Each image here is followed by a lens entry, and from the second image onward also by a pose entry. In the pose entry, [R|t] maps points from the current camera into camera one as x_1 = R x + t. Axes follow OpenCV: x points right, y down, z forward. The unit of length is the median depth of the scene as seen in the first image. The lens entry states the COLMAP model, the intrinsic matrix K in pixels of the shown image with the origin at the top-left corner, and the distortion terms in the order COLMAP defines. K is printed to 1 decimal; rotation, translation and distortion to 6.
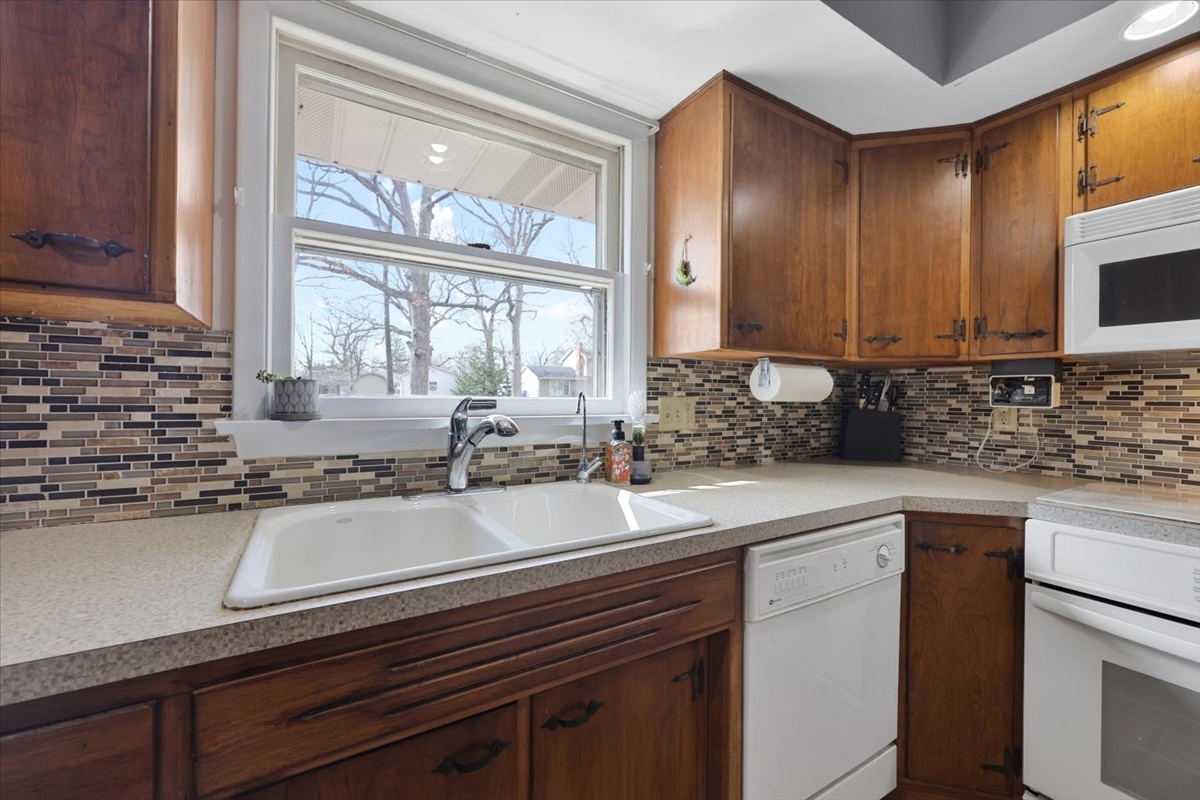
lens RADIAL K [[479.4, 0, 600.1], [0, 479.4, 397.4], [0, 0, 1]] dist [-0.000552, -0.000192]
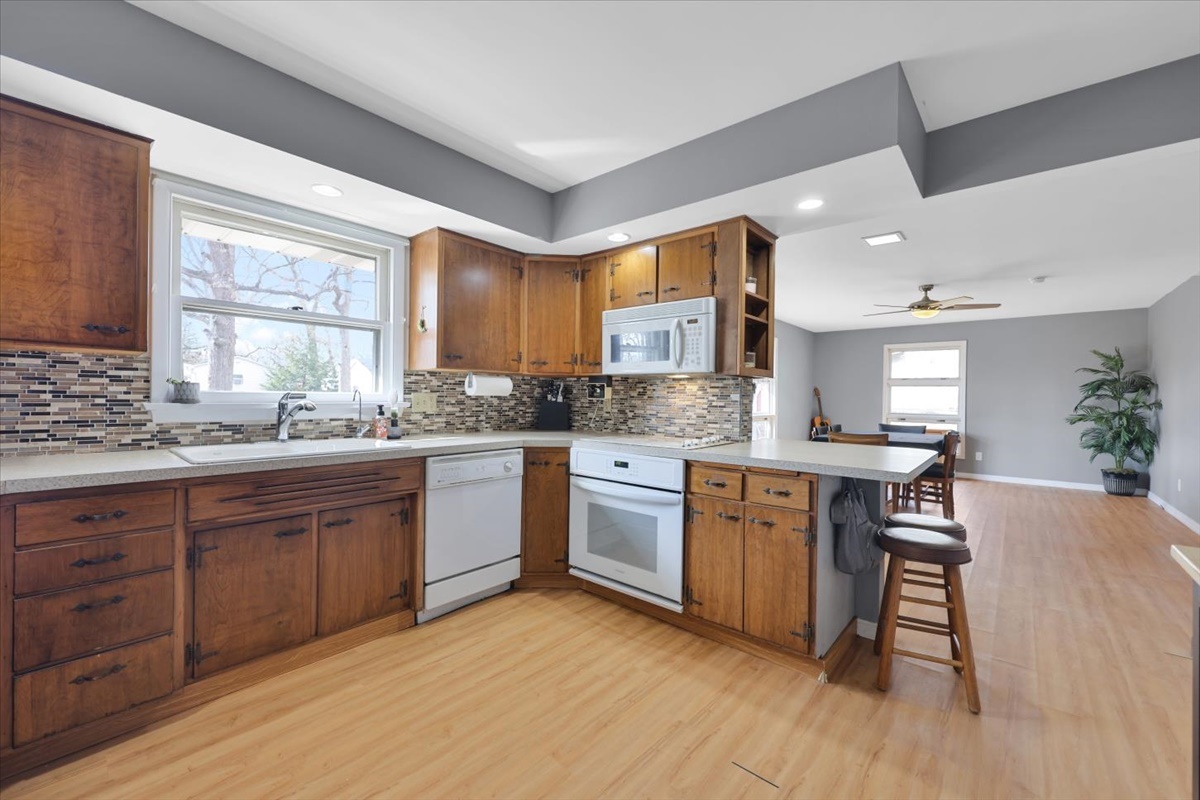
lens RADIAL K [[479.4, 0, 597.3], [0, 479.4, 398.8], [0, 0, 1]] dist [-0.000552, -0.000192]
pose [[0.952344, 0.002418, 0.305017, 0.258571], [-0.005361, 0.999947, 0.008810, 0.002118], [-0.304980, -0.010025, 0.952306, -0.982184]]
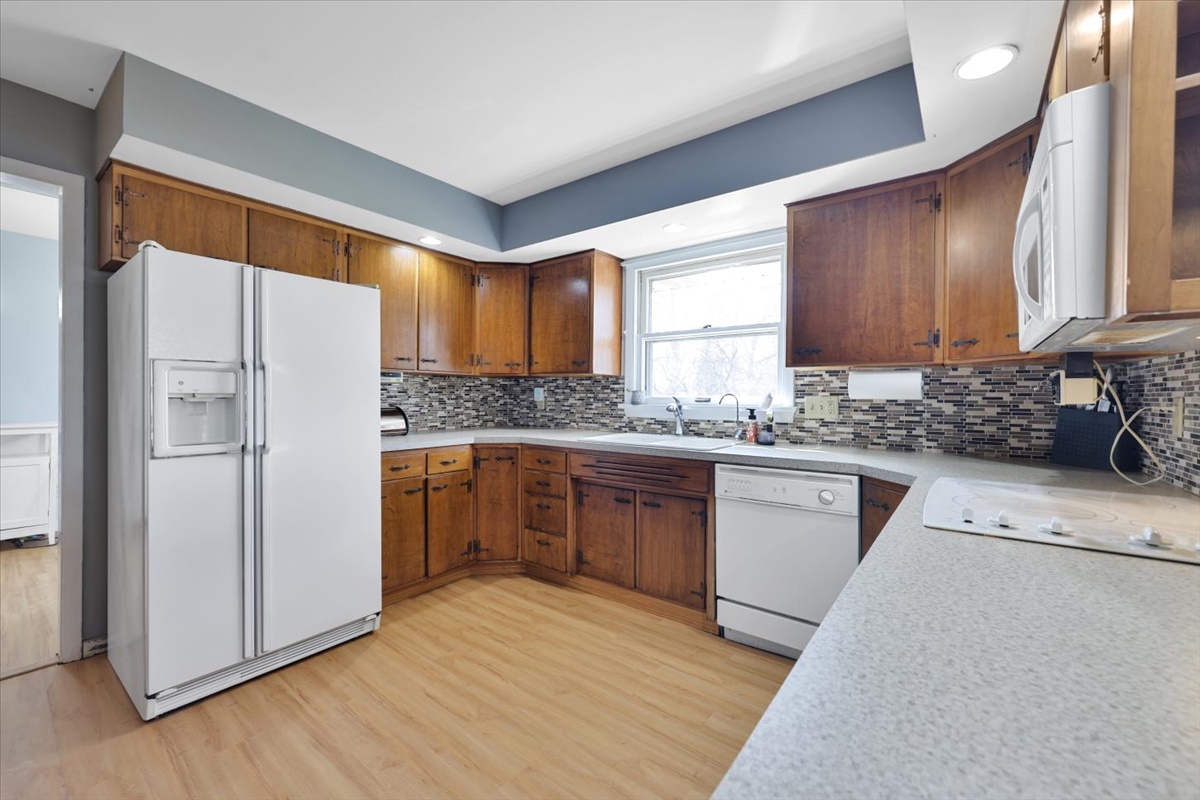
lens RADIAL K [[479.4, 0, 599.9], [0, 479.4, 397.5], [0, 0, 1]] dist [-0.000552, -0.000192]
pose [[0.363631, -0.003595, -0.931536, 1.468374], [-0.002219, 0.999986, -0.004725, 0.012950], [0.931540, 0.003785, 0.363619, -0.207405]]
